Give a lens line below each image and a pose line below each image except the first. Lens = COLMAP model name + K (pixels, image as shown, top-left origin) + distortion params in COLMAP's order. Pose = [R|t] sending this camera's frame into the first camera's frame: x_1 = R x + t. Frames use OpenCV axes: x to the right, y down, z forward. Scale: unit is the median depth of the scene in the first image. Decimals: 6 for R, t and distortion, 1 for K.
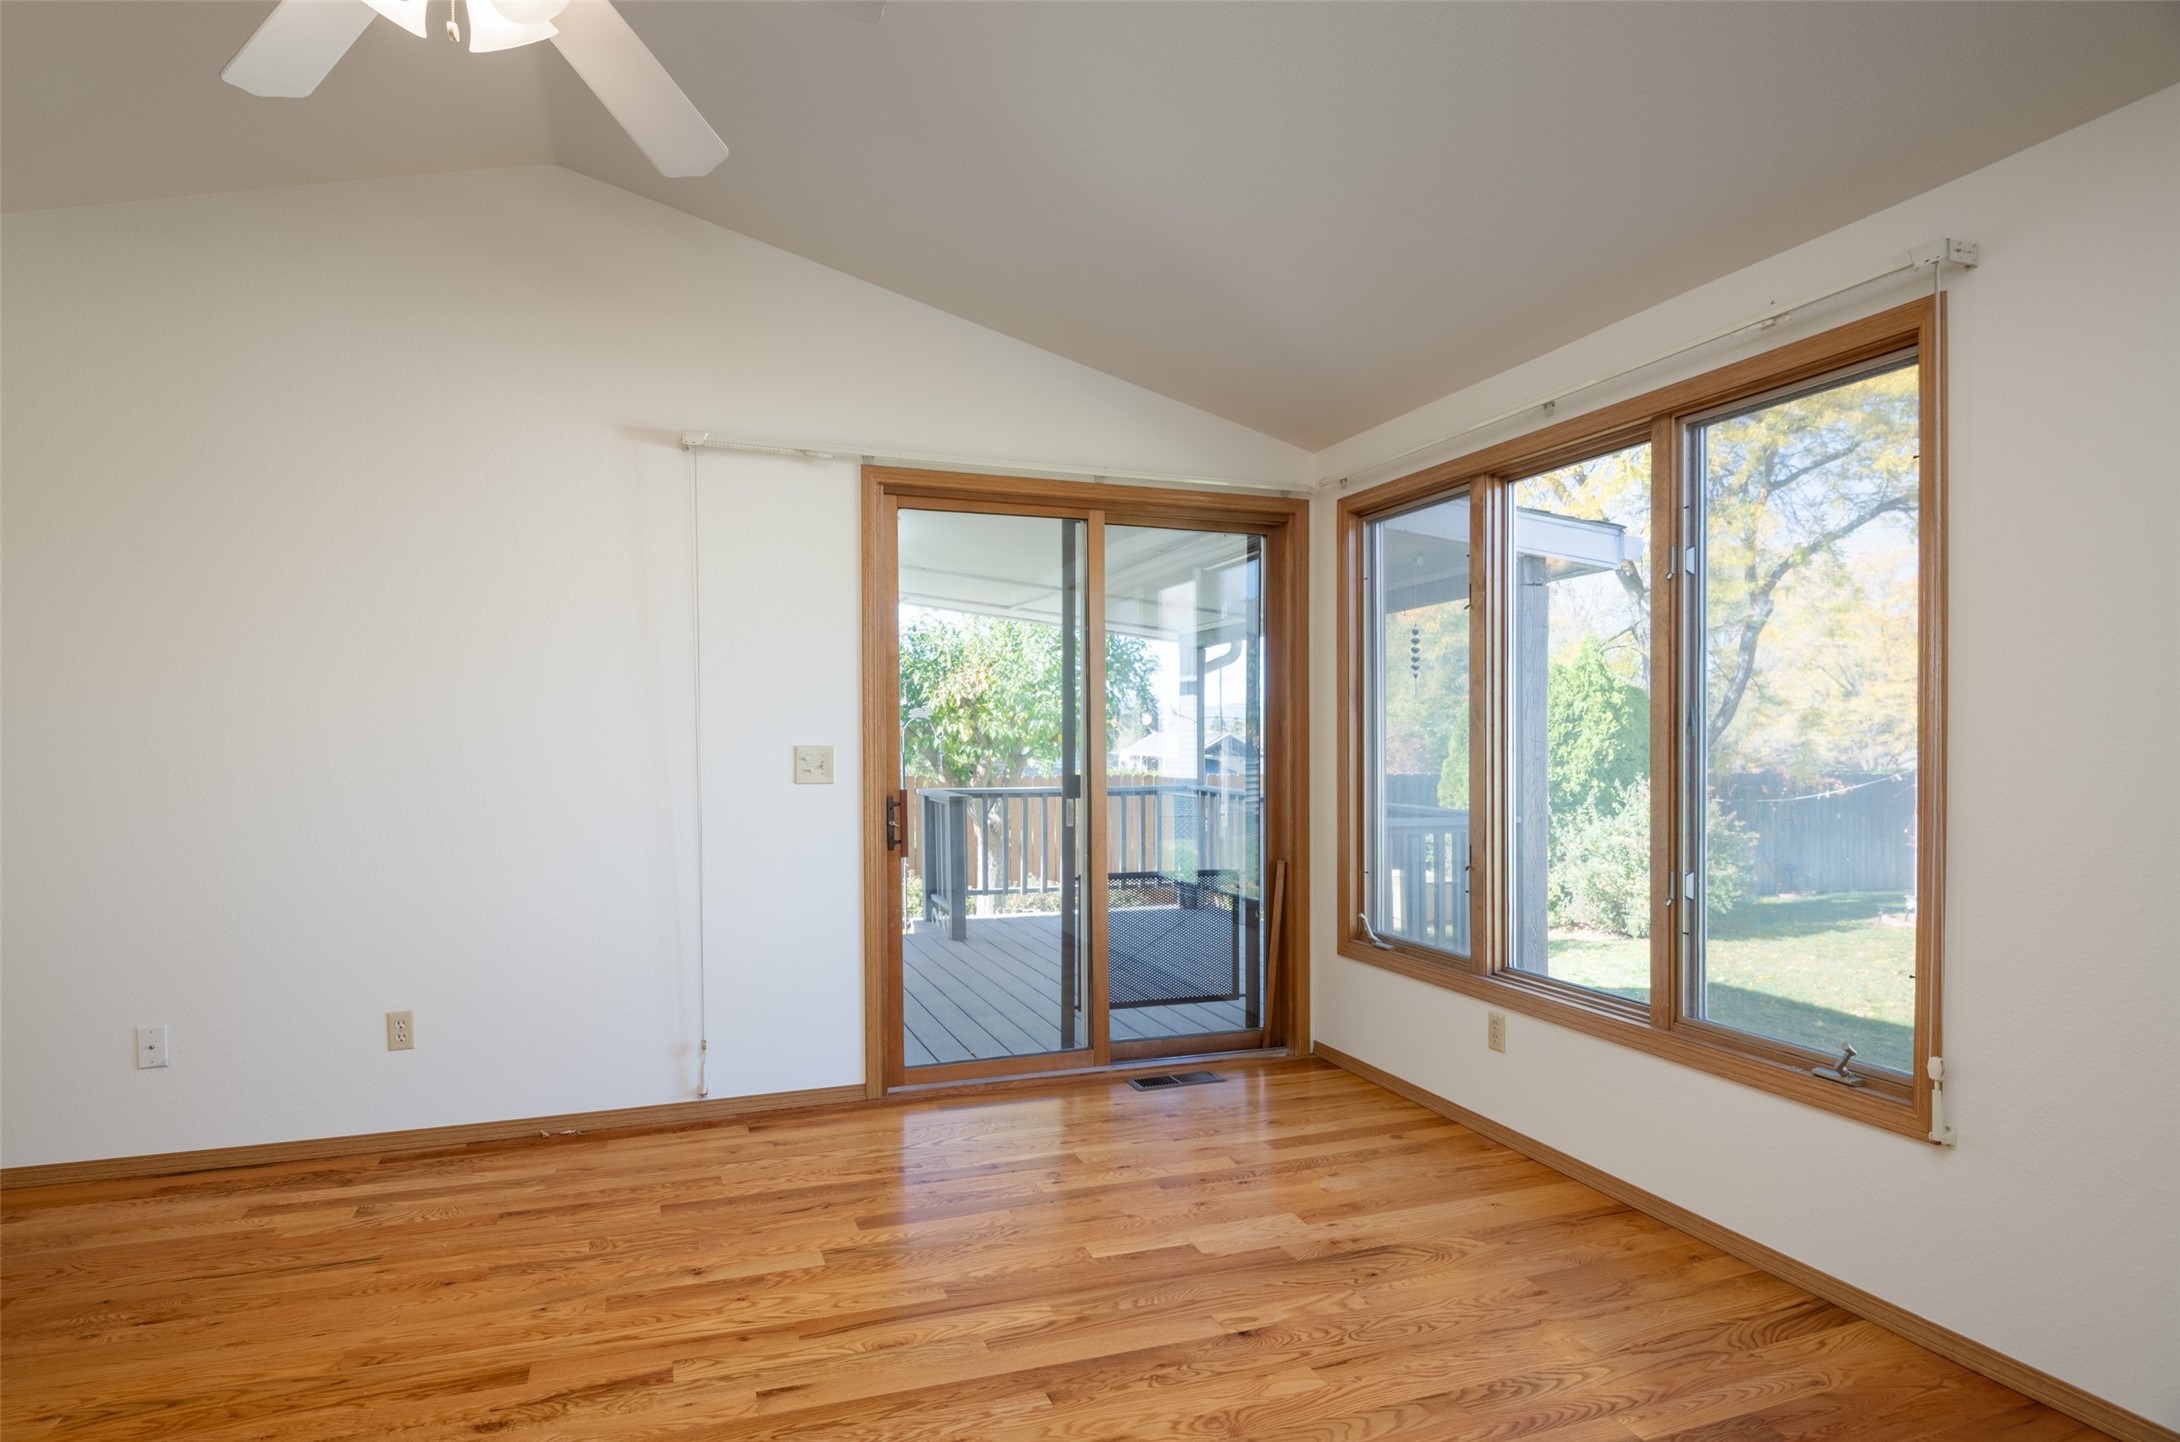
lens RADIAL K [[1194.2, 0, 1050.6], [0, 1194.2, 726.9], [0, 0, 1]] dist [0.026534, -0.026378]
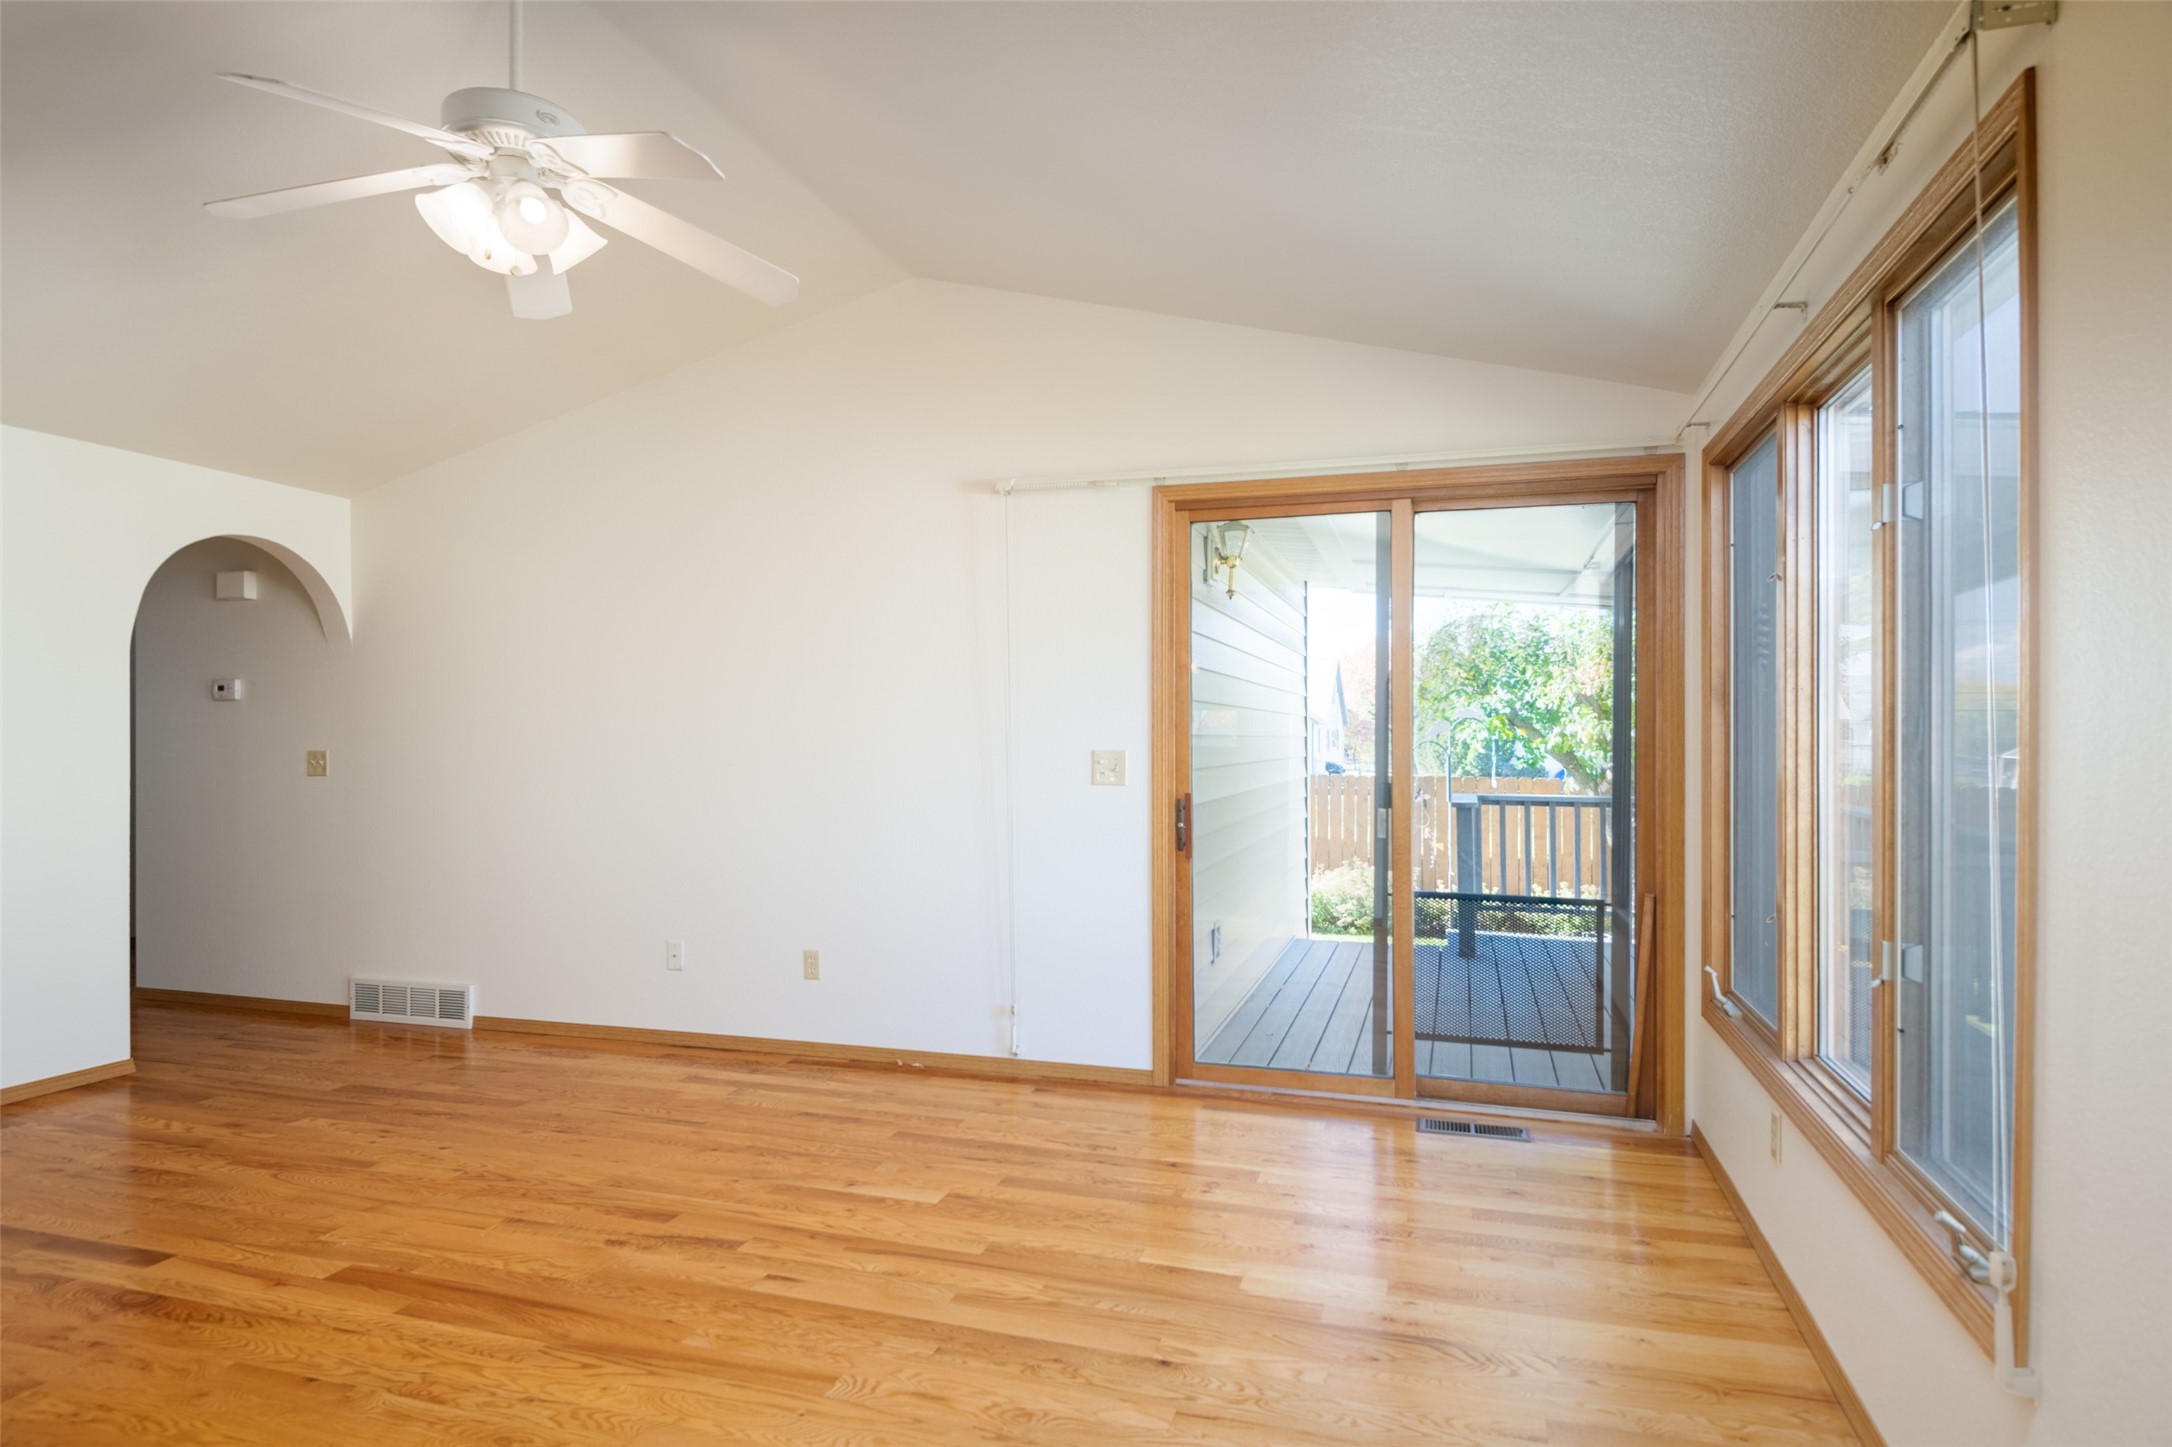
lens RADIAL K [[1189.8, 0, 1061.2], [0, 1189.8, 717.6], [0, 0, 1]] dist [0.026534, -0.026378]
pose [[0.799583, -0.008821, -0.600490, 0.465652], [0.004947, 0.999955, -0.008102, -0.006593], [0.600535, 0.003507, 0.799591, 0.119256]]
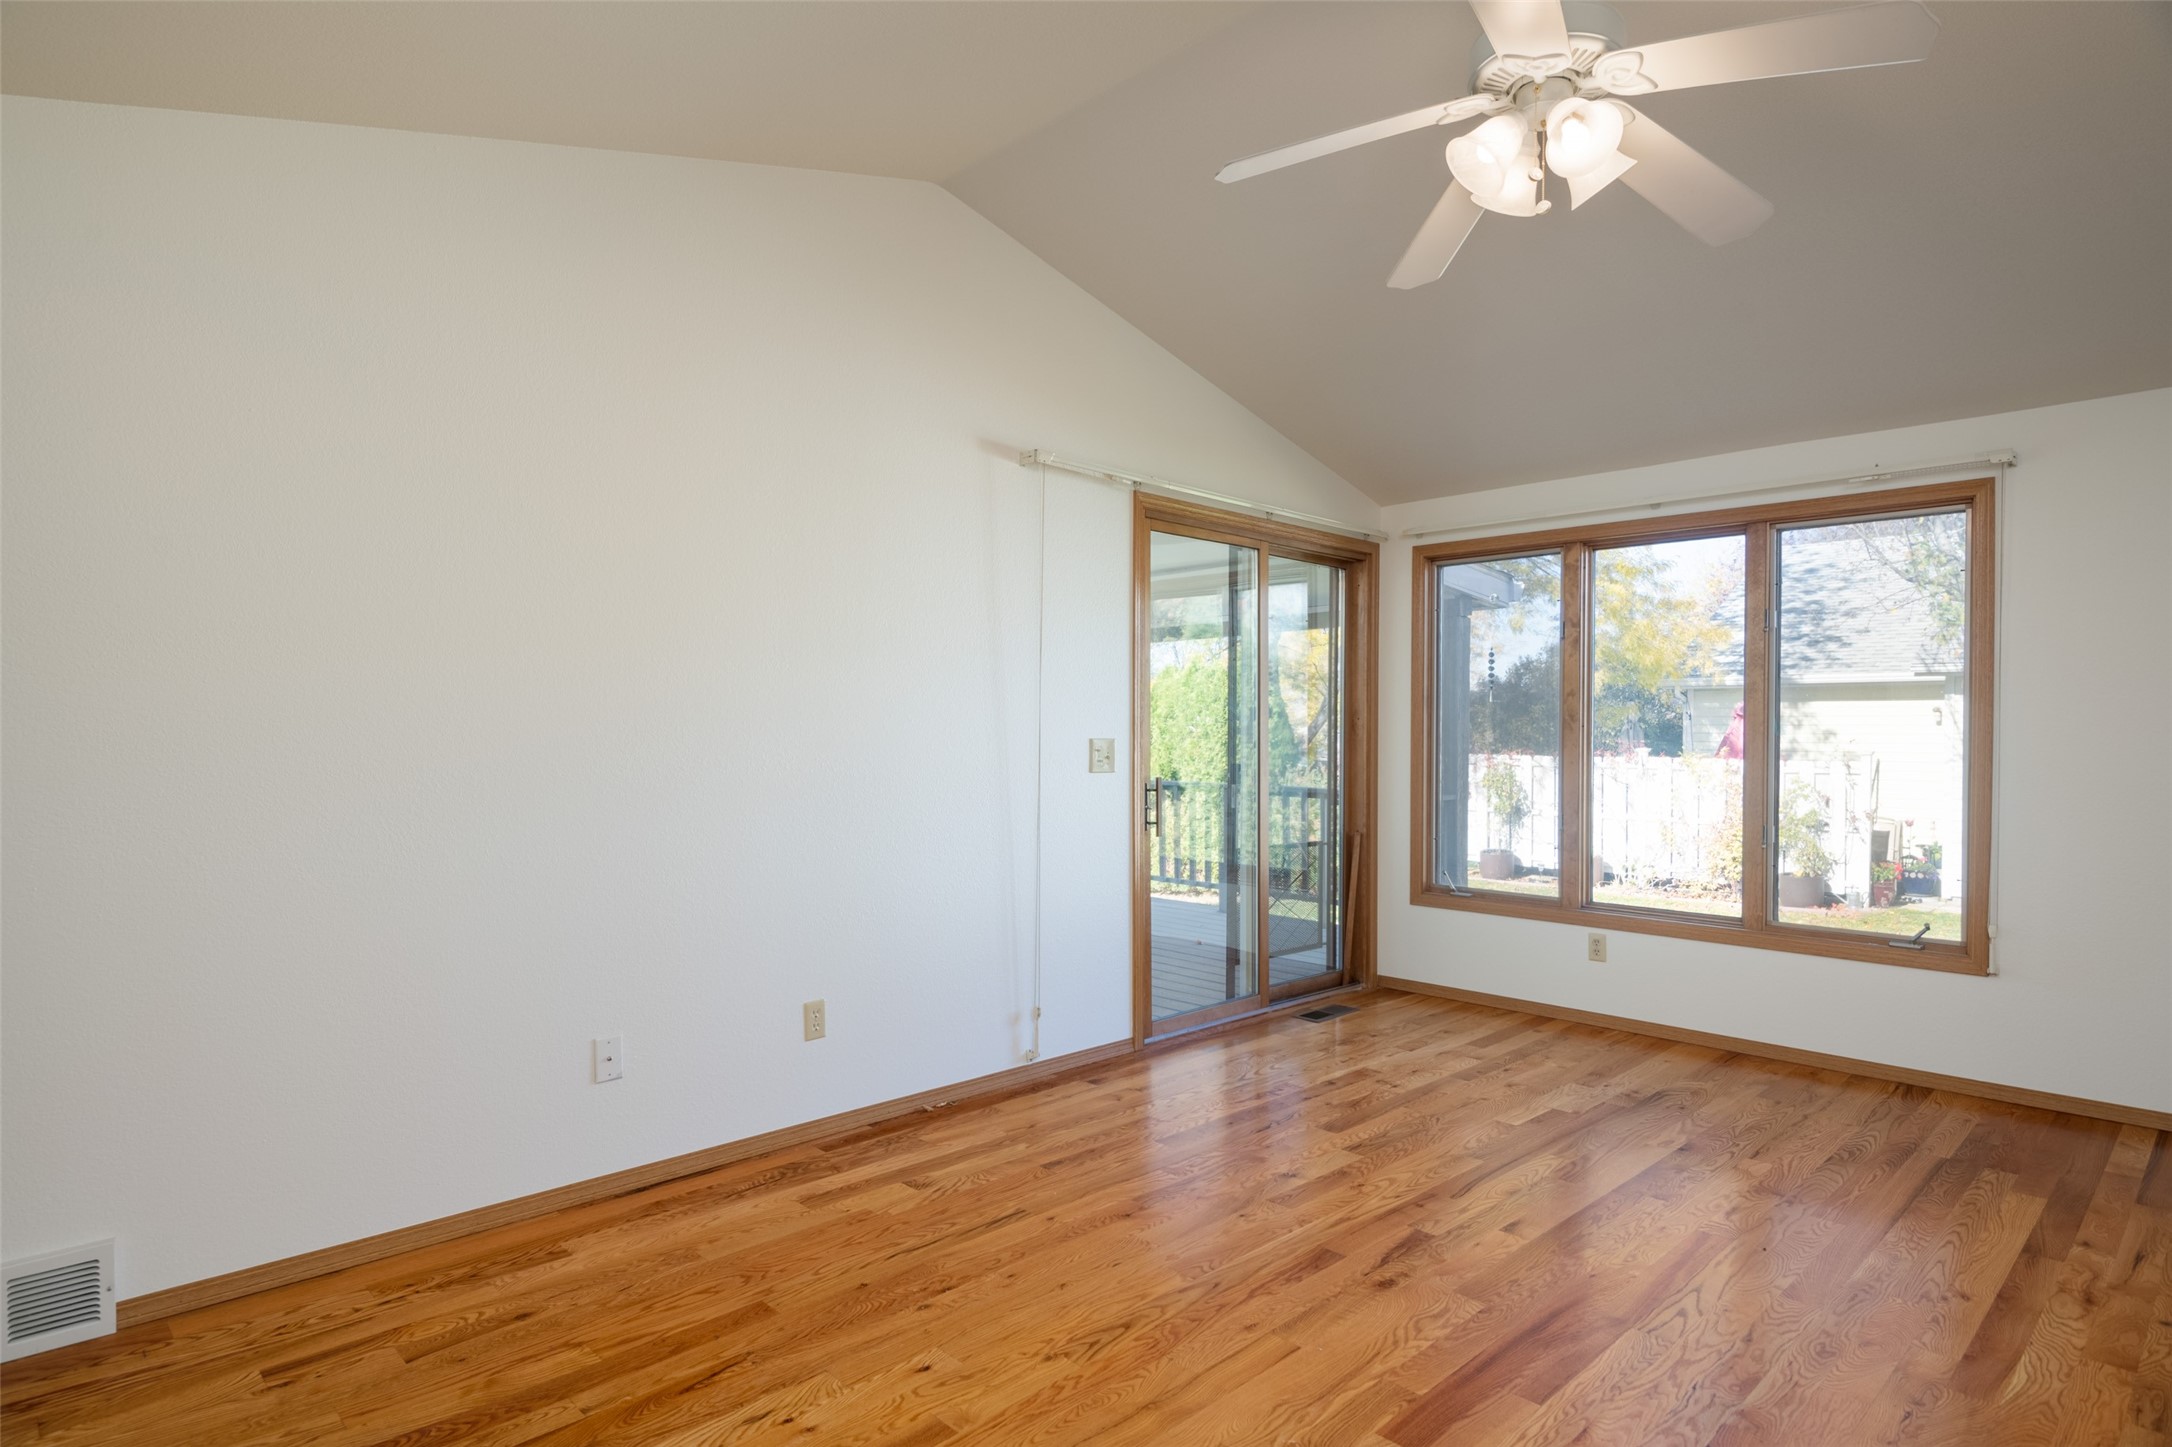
lens RADIAL K [[1189.8, 0, 1059.6], [0, 1189.8, 719.4], [0, 0, 1]] dist [0.026534, -0.026378]
pose [[0.908103, 0.010217, 0.418621, -0.774596], [-0.009941, 0.999947, -0.002840, 0.001497], [-0.418628, -0.001582, 0.908157, 0.007138]]
